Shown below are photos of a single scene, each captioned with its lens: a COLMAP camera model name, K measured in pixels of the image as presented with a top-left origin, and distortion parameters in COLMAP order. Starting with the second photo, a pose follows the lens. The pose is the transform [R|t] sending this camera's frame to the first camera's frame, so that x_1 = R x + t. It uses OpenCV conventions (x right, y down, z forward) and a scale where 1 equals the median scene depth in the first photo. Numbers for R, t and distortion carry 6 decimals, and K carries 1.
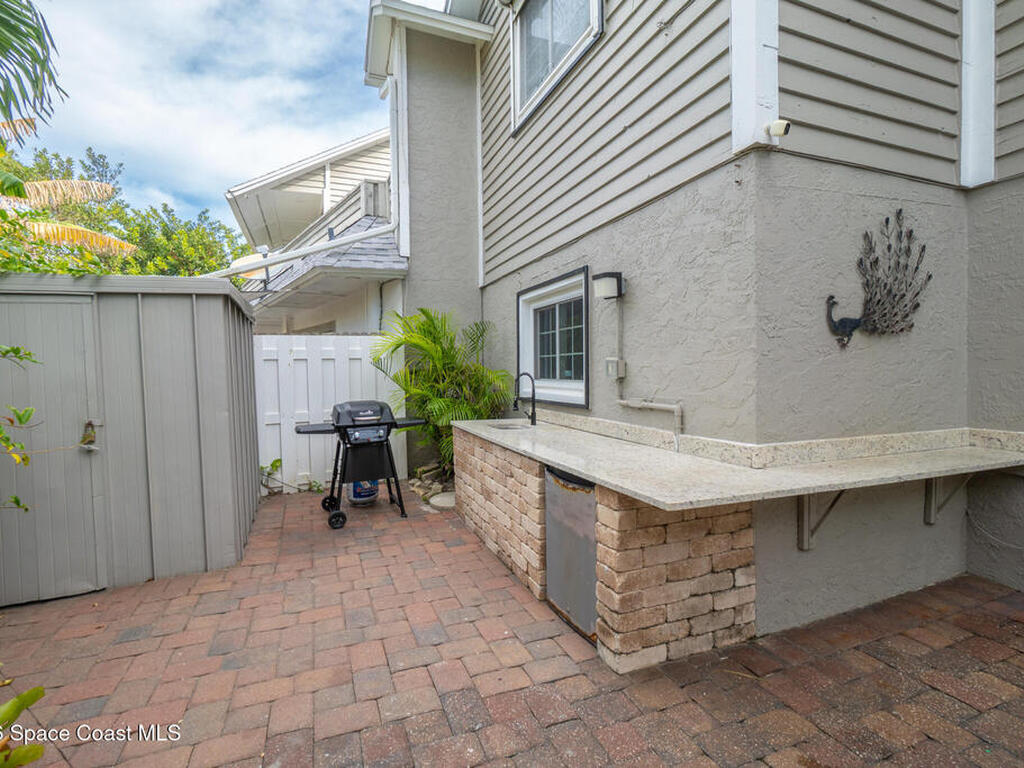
lens RADIAL K [[493.4, 0, 498.5], [0, 493.4, 374.7], [0, 0, 1]] dist [-0.004840, 0.001536]
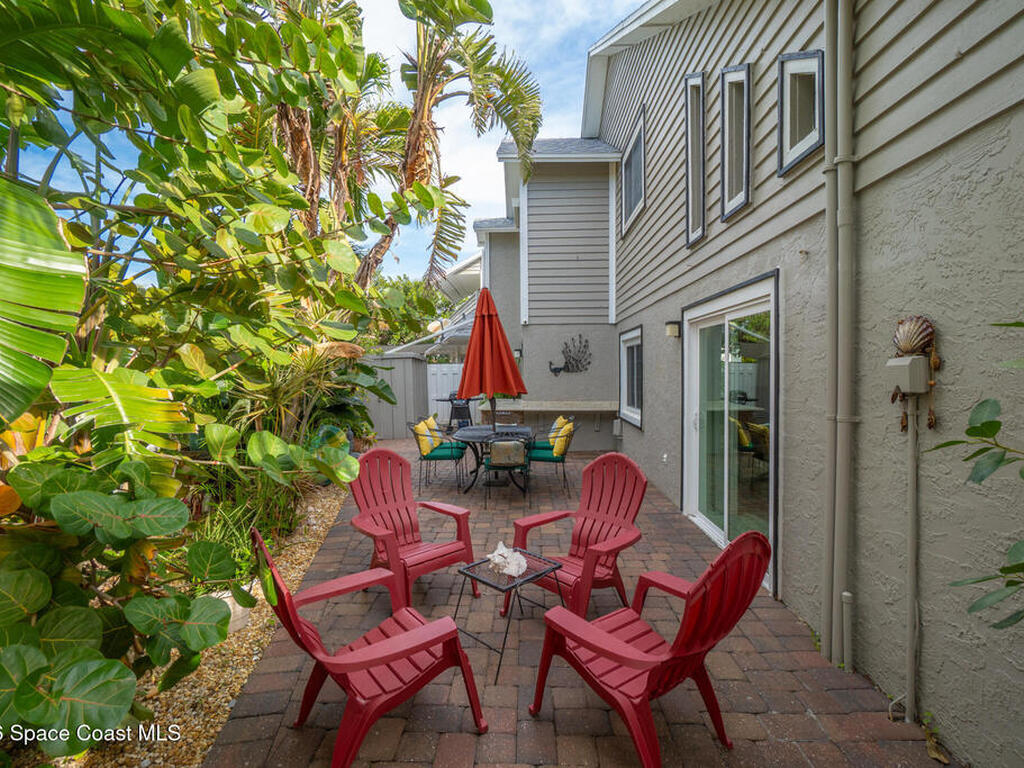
lens RADIAL K [[493.4, 0, 498.5], [0, 493.4, 374.7], [0, 0, 1]] dist [-0.004840, 0.001536]
pose [[0.914083, 0.008271, -0.405443, 1.201049], [-0.013492, 0.999859, -0.010020, -0.019232], [0.405303, 0.014629, 0.914065, -1.599594]]
